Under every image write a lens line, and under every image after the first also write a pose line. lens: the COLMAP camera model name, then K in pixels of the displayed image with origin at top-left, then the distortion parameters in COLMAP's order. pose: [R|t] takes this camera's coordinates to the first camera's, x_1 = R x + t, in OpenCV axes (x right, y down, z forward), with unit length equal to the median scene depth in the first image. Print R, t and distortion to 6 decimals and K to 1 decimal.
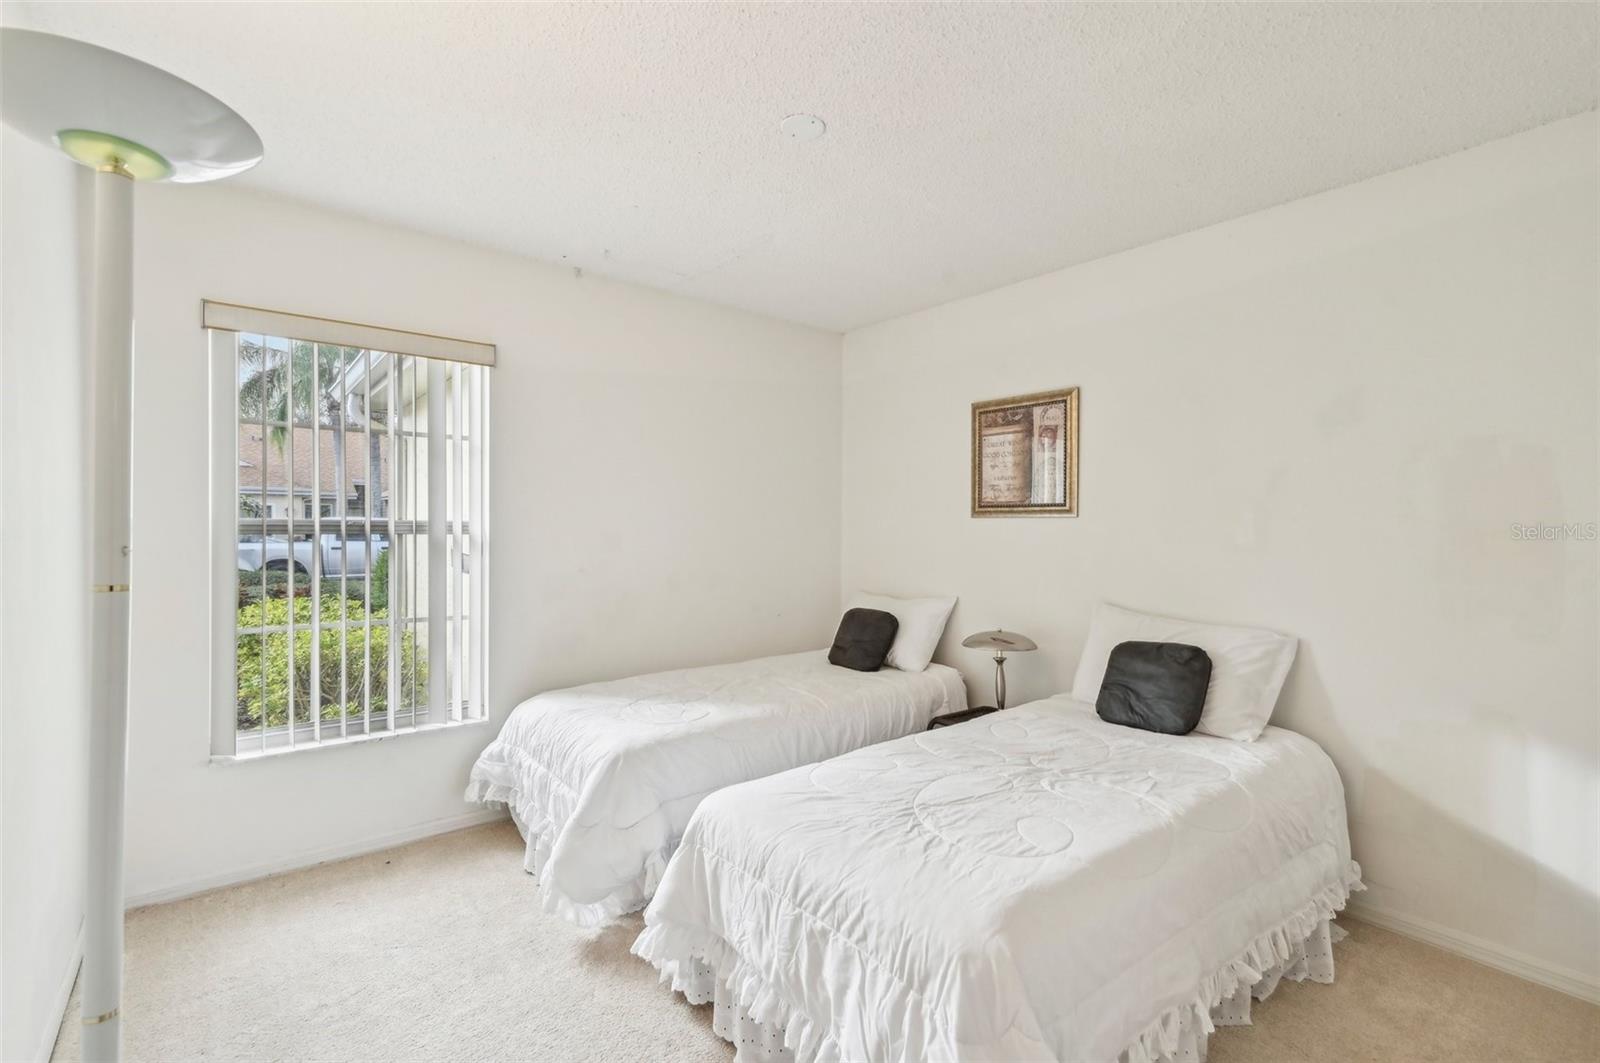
lens RADIAL K [[725.5, 0, 794.8], [0, 725.5, 529.9], [0, 0, 1]] dist [0.001947, -0.000152]
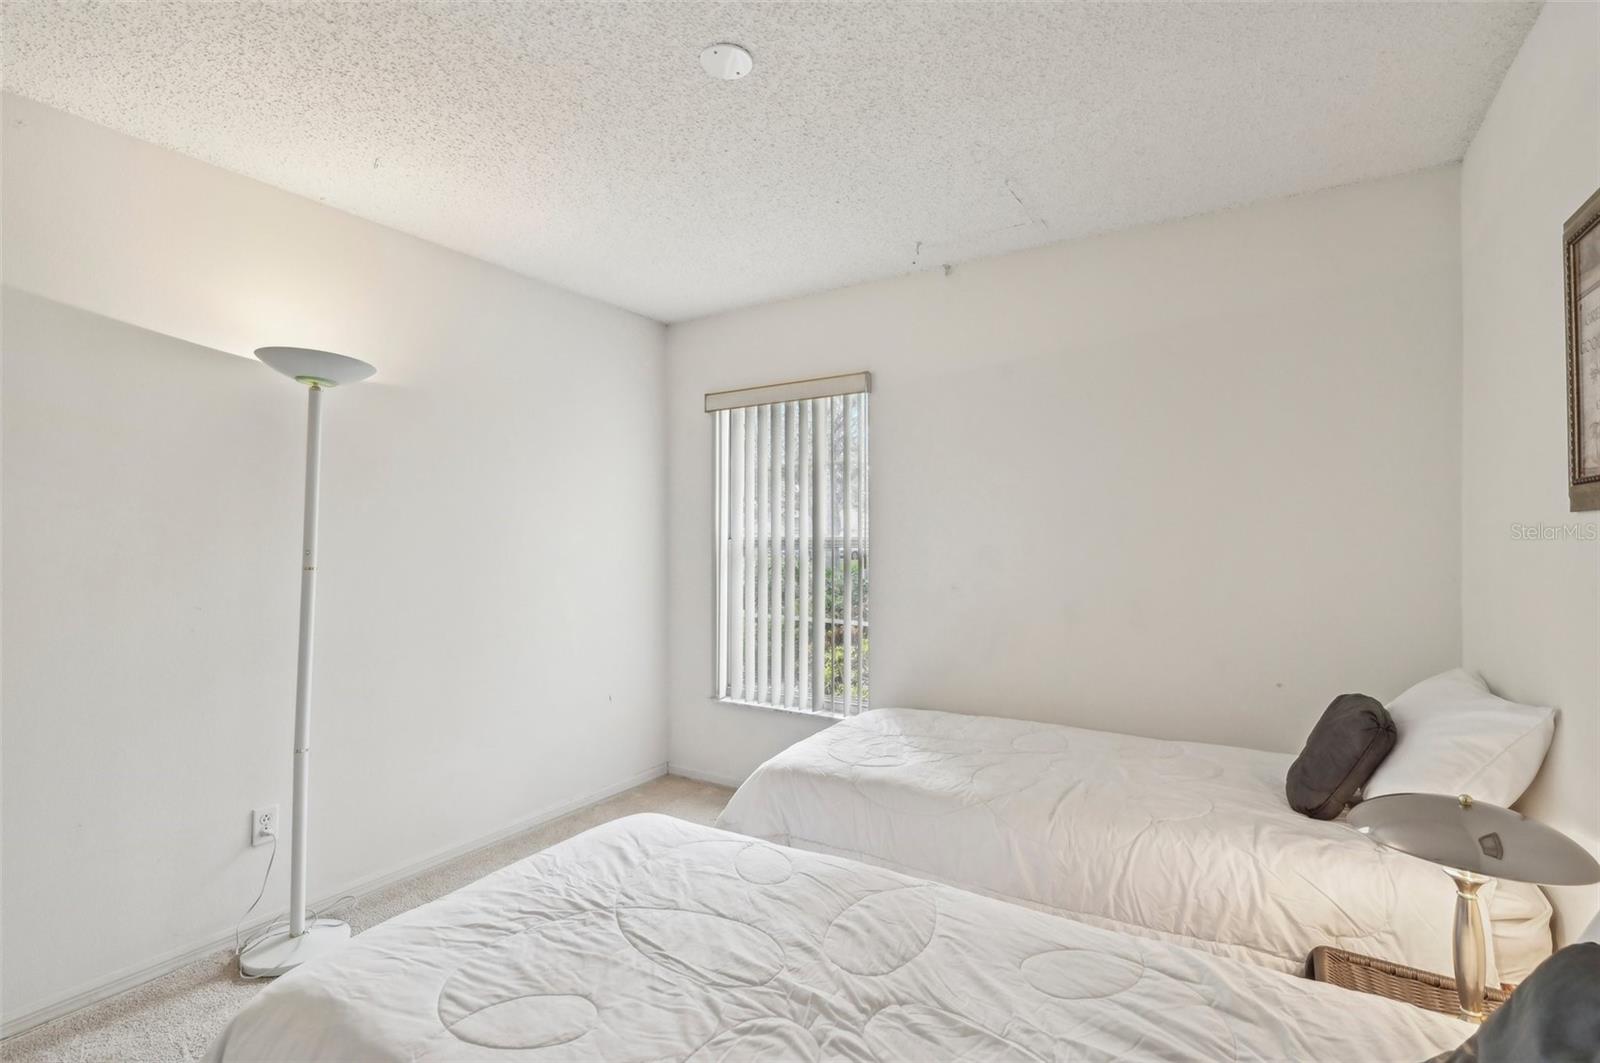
lens RADIAL K [[725.5, 0, 793.8], [0, 725.5, 531.8], [0, 0, 1]] dist [0.001947, -0.000152]
pose [[0.323028, -0.013005, -0.946300, 0.513683], [-0.001561, 0.999897, -0.014275, -0.001959], [0.946388, 0.006088, 0.322974, 0.504492]]
